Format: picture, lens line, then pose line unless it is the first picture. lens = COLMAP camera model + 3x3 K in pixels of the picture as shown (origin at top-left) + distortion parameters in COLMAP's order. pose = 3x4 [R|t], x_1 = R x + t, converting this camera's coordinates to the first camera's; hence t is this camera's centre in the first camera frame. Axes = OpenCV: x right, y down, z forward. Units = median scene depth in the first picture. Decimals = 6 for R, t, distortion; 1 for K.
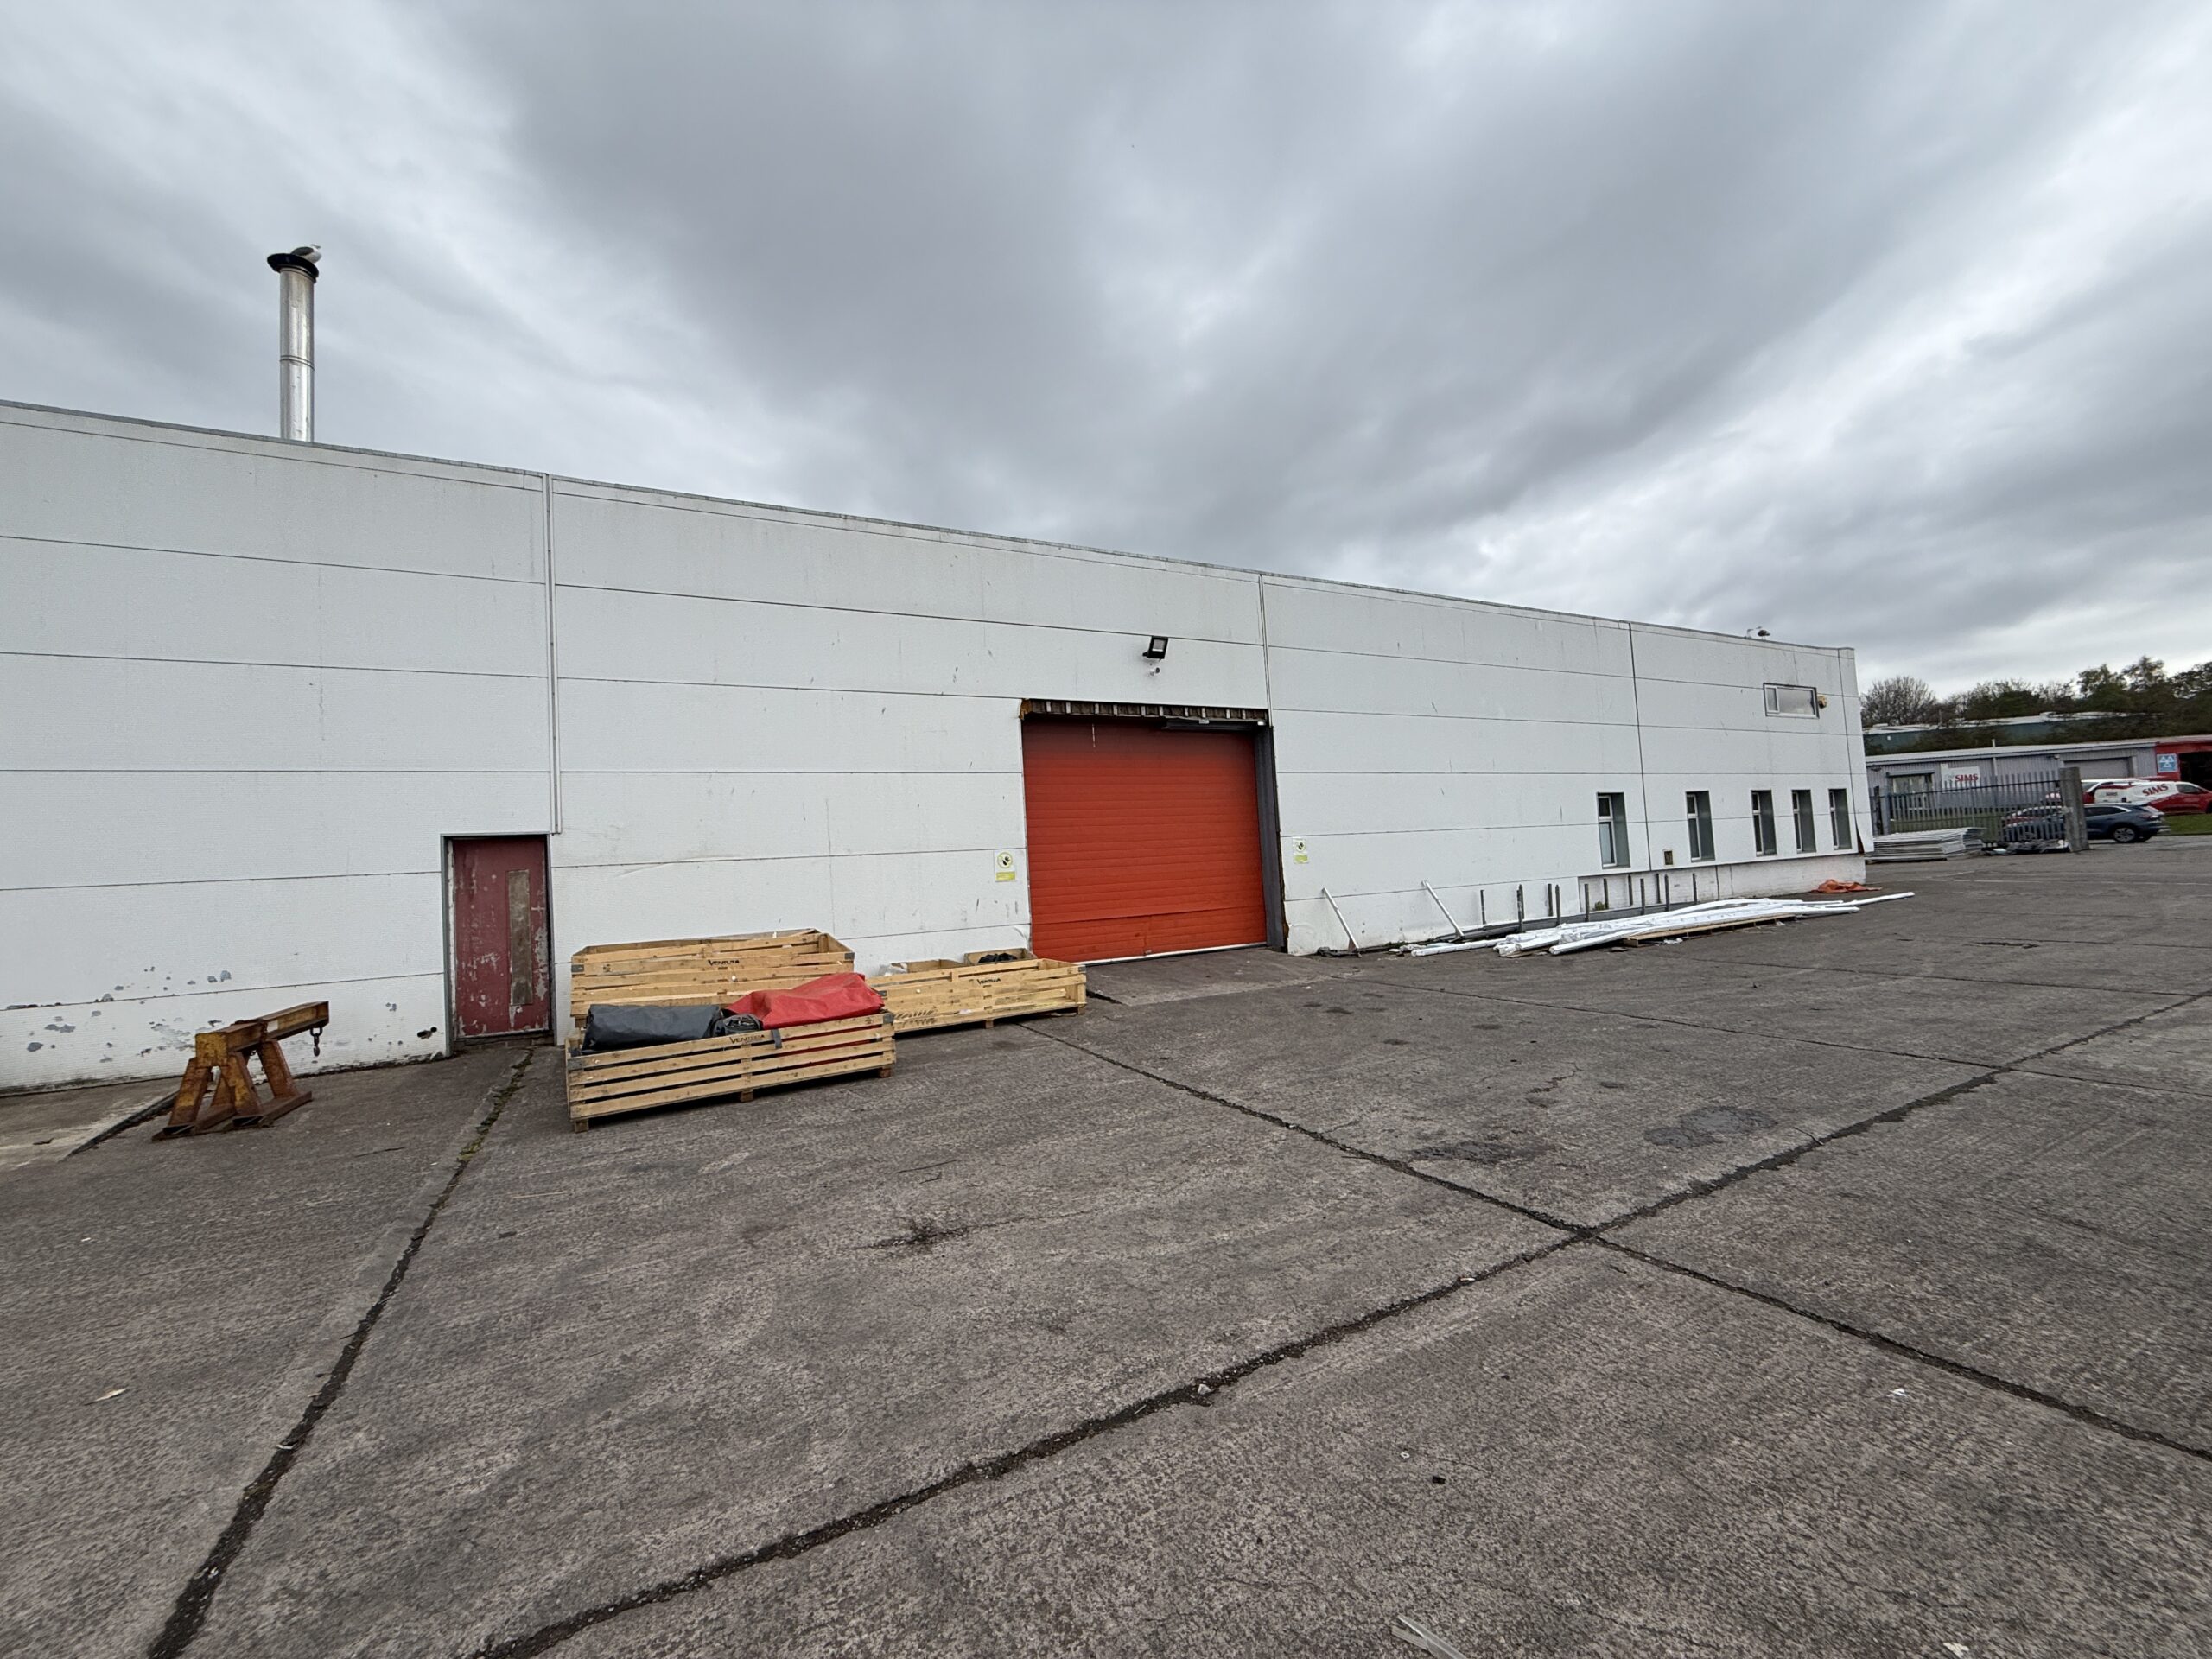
lens RADIAL K [[876.7, 0, 1113.9], [0, 876.7, 840.8], [0, 0, 1]] dist [-0.001047, 0.000210]
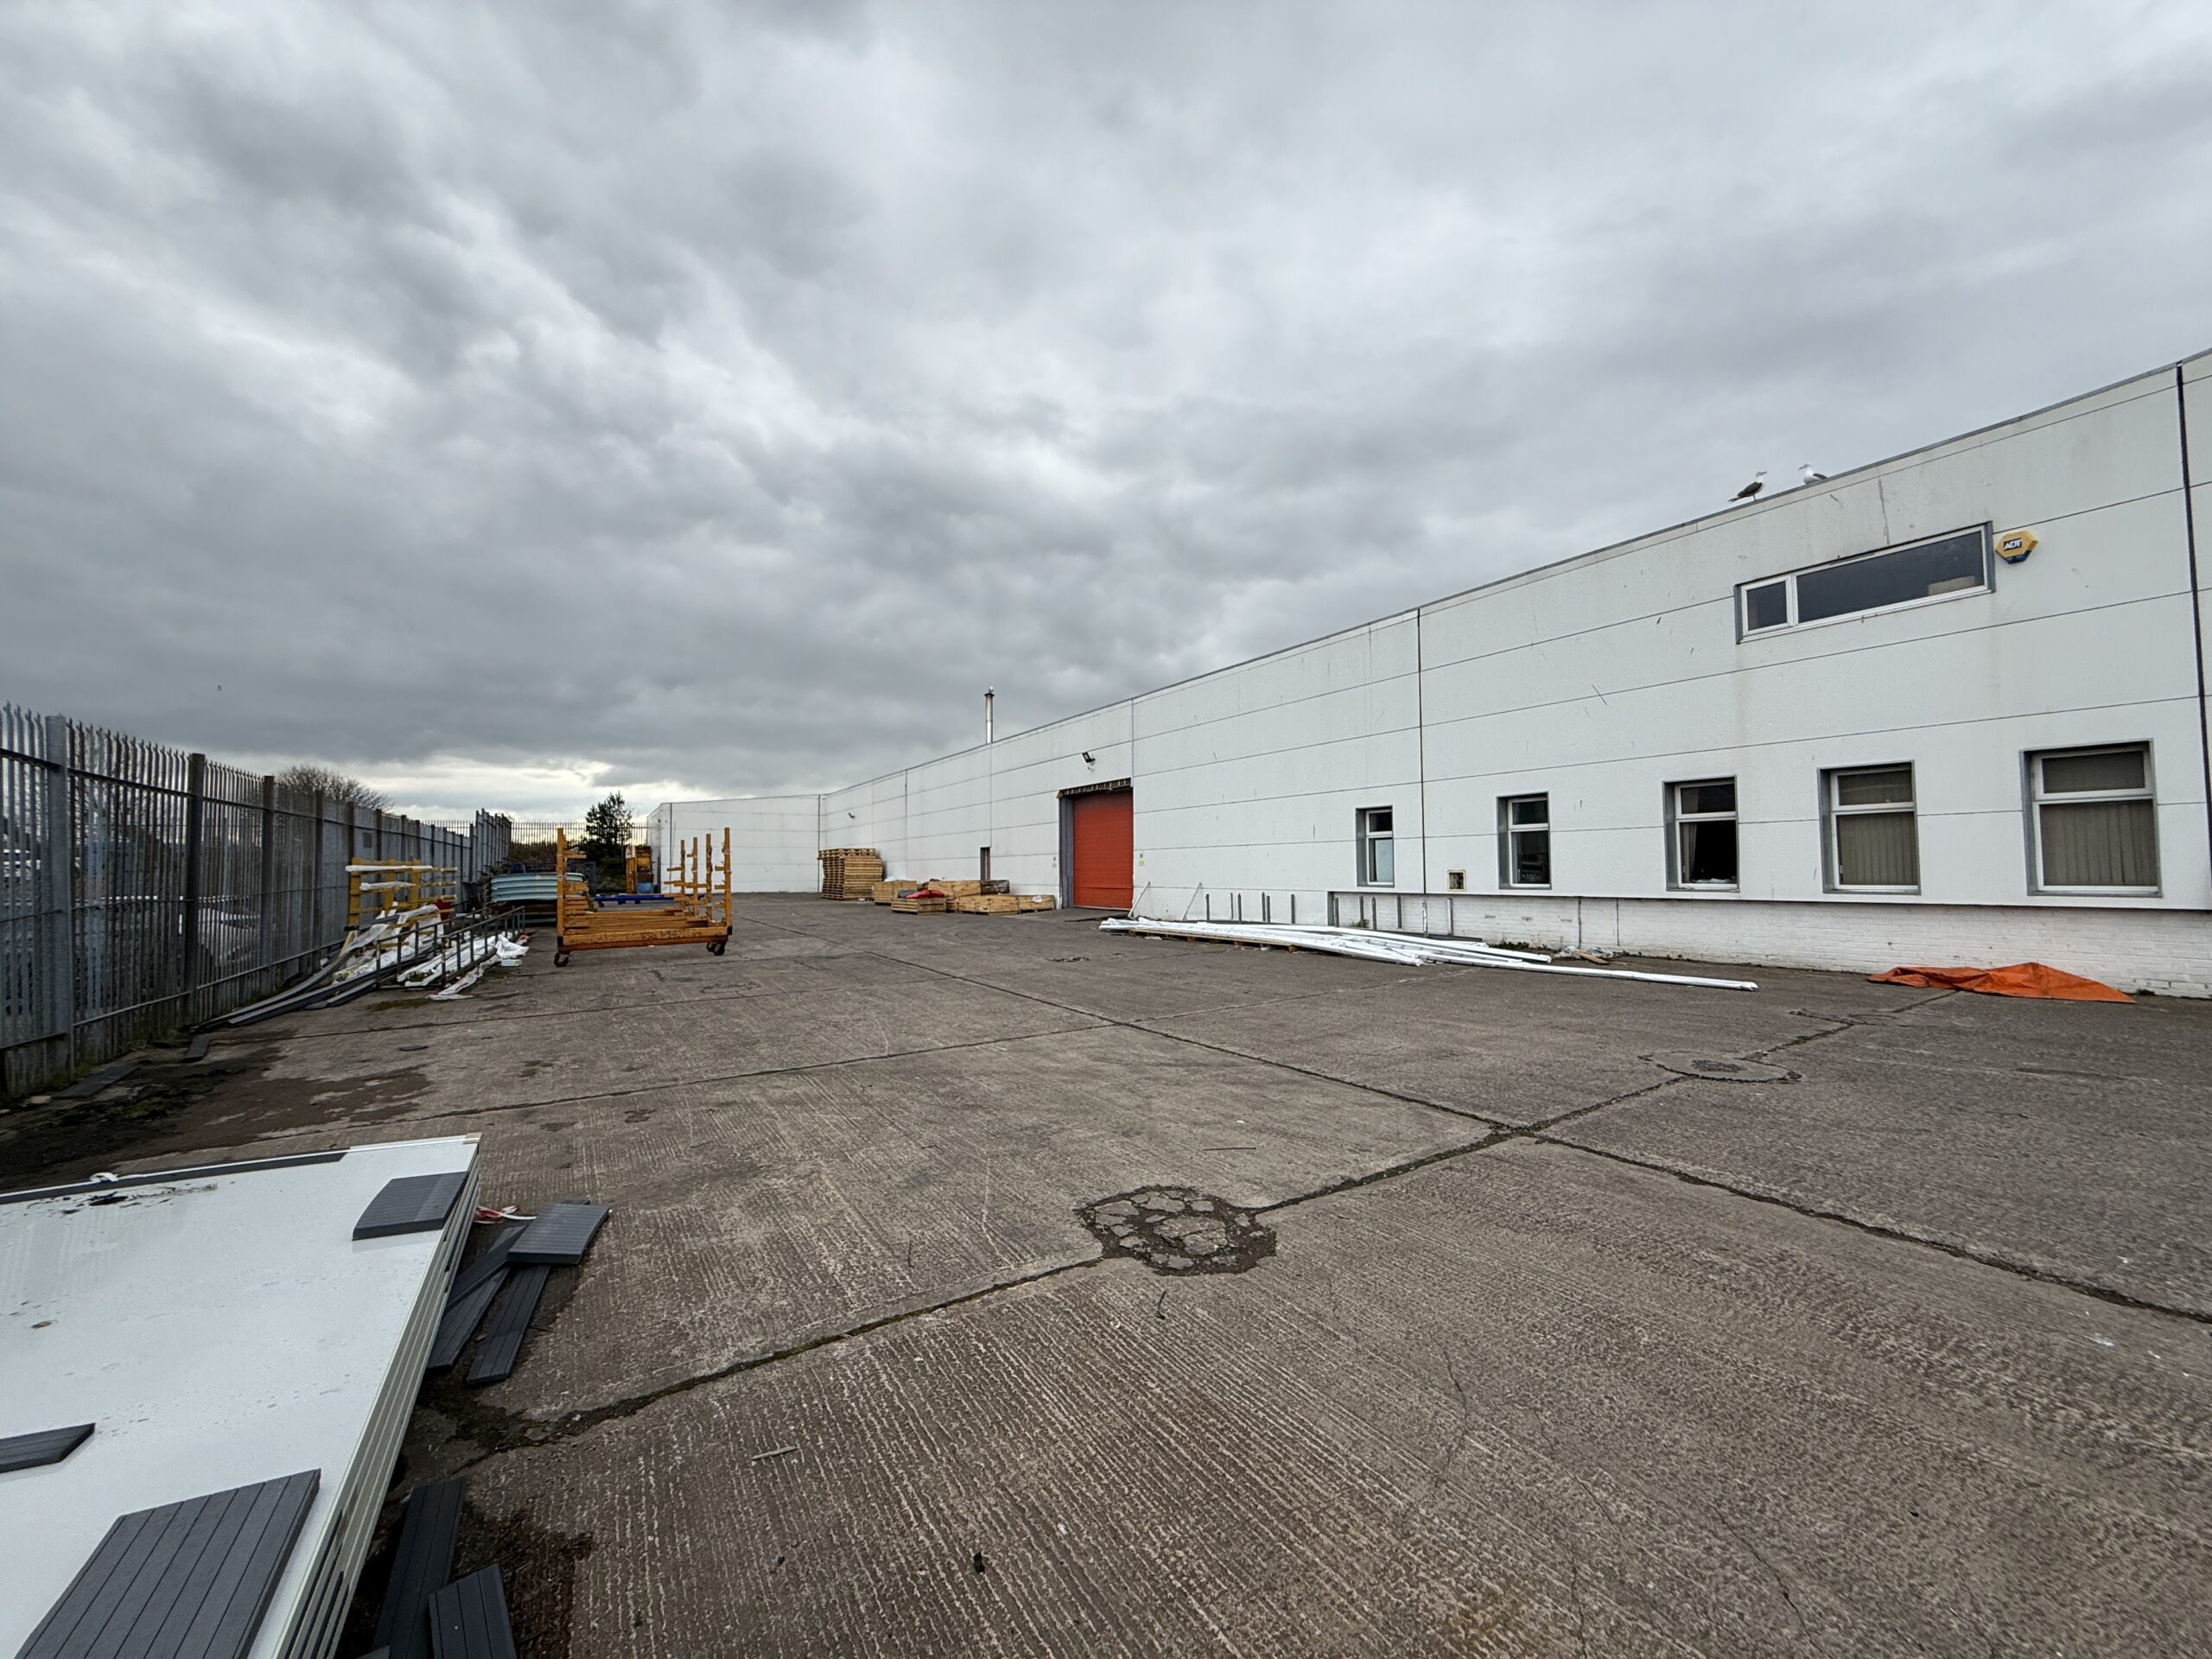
lens RADIAL K [[876.7, 0, 1102.2], [0, 876.7, 832.7], [0, 0, 1]] dist [-0.001047, 0.000210]
pose [[0.059286, 0.023731, -0.997959, 1.487496], [0.059897, 0.997832, 0.027286, -0.070131], [0.996442, -0.061392, 0.057736, 0.643347]]
